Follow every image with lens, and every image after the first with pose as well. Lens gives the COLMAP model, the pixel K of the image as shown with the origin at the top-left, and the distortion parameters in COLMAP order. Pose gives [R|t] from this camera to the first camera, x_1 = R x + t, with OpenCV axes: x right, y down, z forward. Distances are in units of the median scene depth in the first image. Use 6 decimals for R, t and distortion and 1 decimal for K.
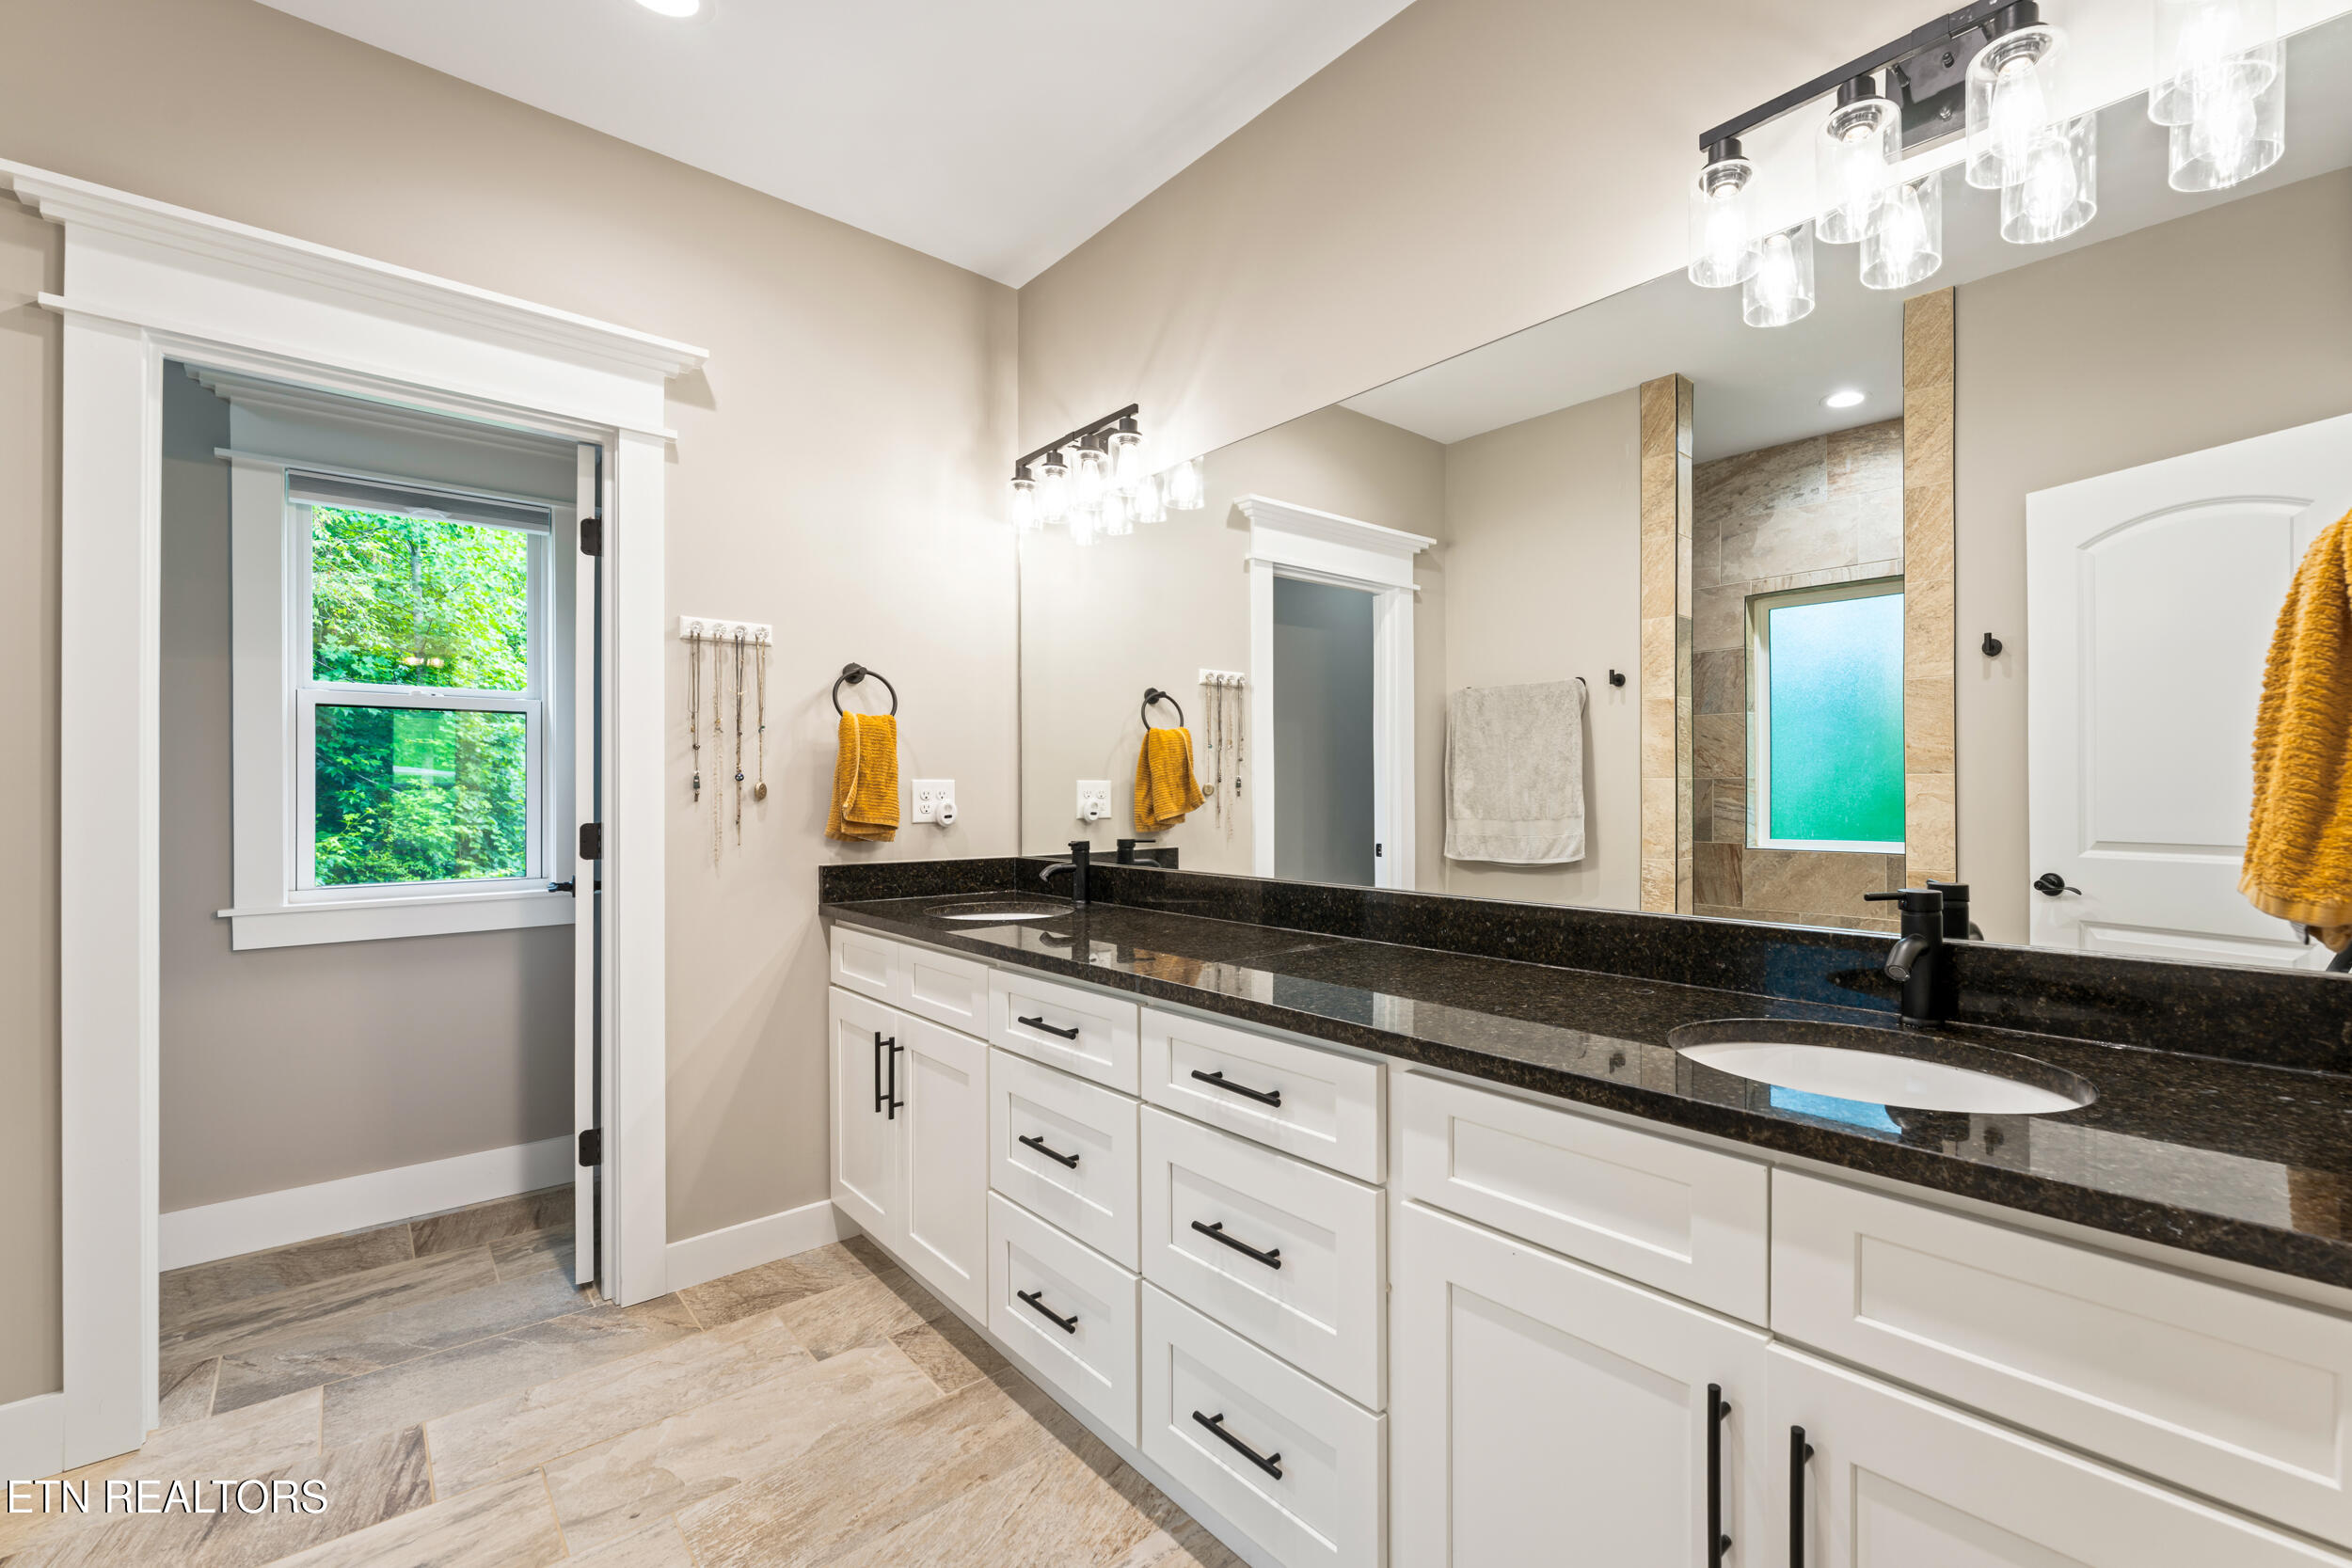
lens RADIAL K [[963.6, 0, 1187.7], [0, 963.6, 791.3], [0, 0, 1]] dist [0.001436, 0.000965]
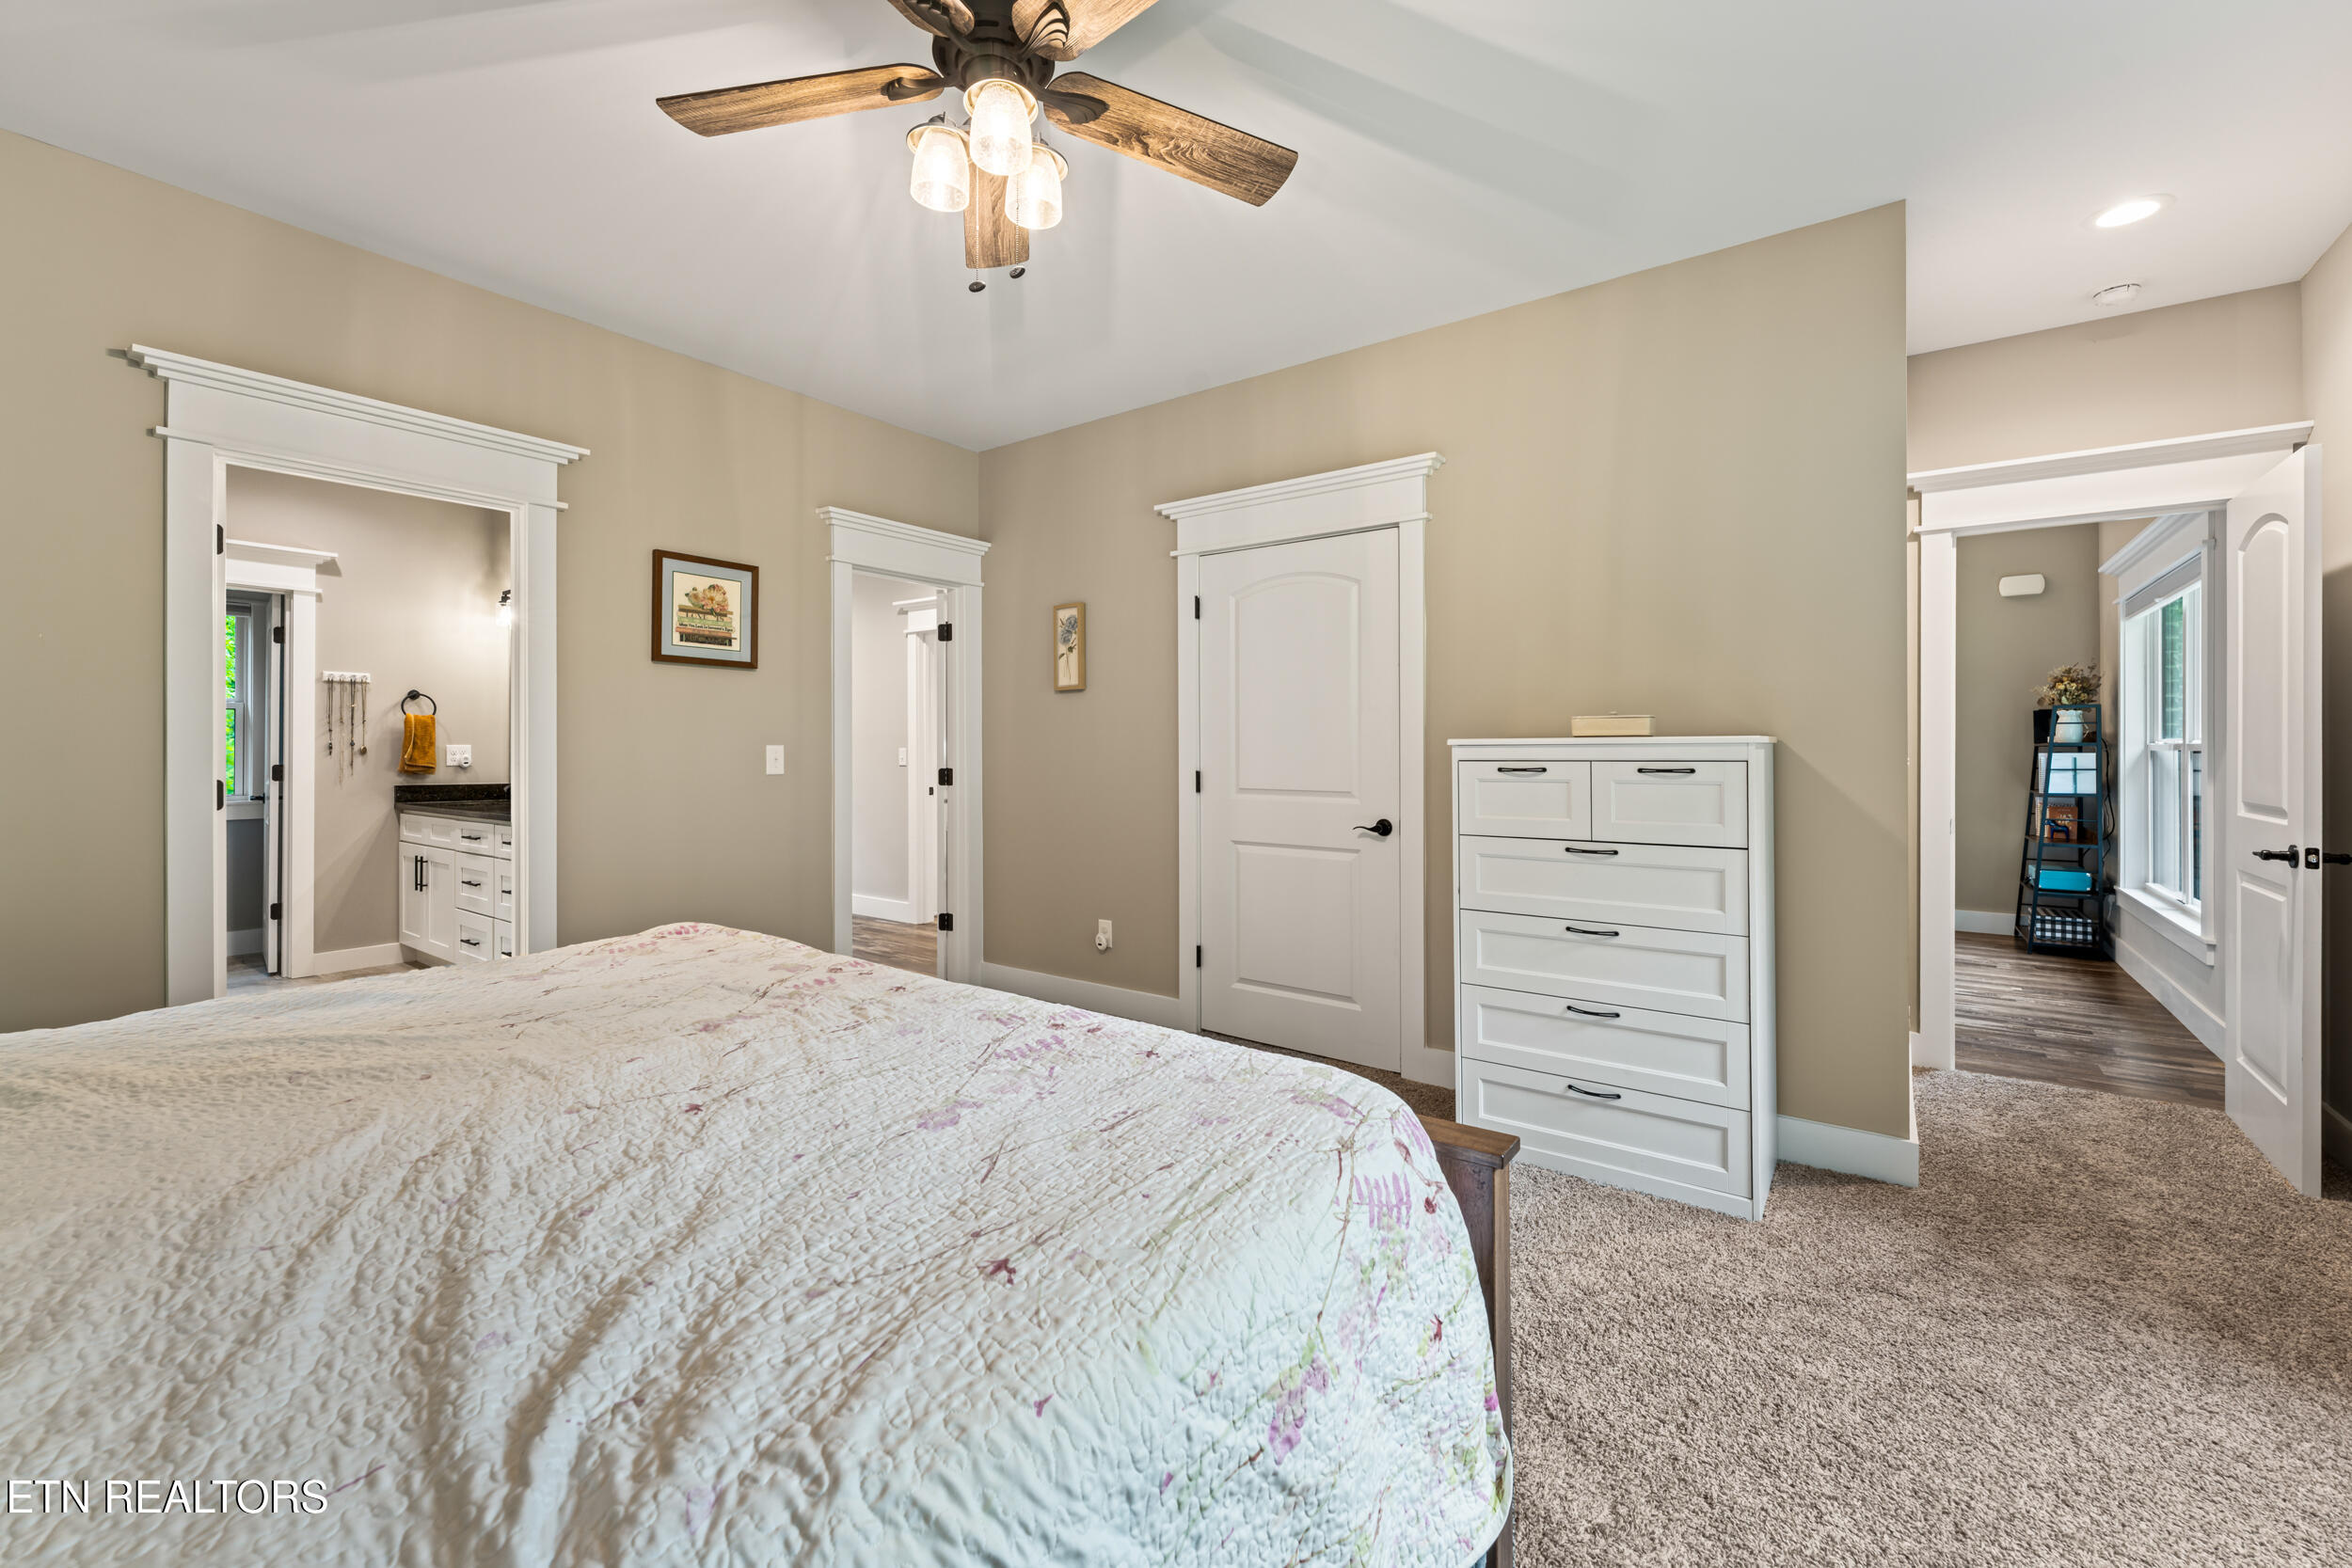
lens RADIAL K [[963.6, 0, 1053.8], [0, 963.6, 741.8], [0, 0, 1]] dist [0.001436, 0.000965]
pose [[0.989920, -0.001916, 0.141615, 0.796995], [0.004099, 0.999877, -0.015126, 0.020188], [-0.141569, 0.015554, 0.989806, -1.385865]]
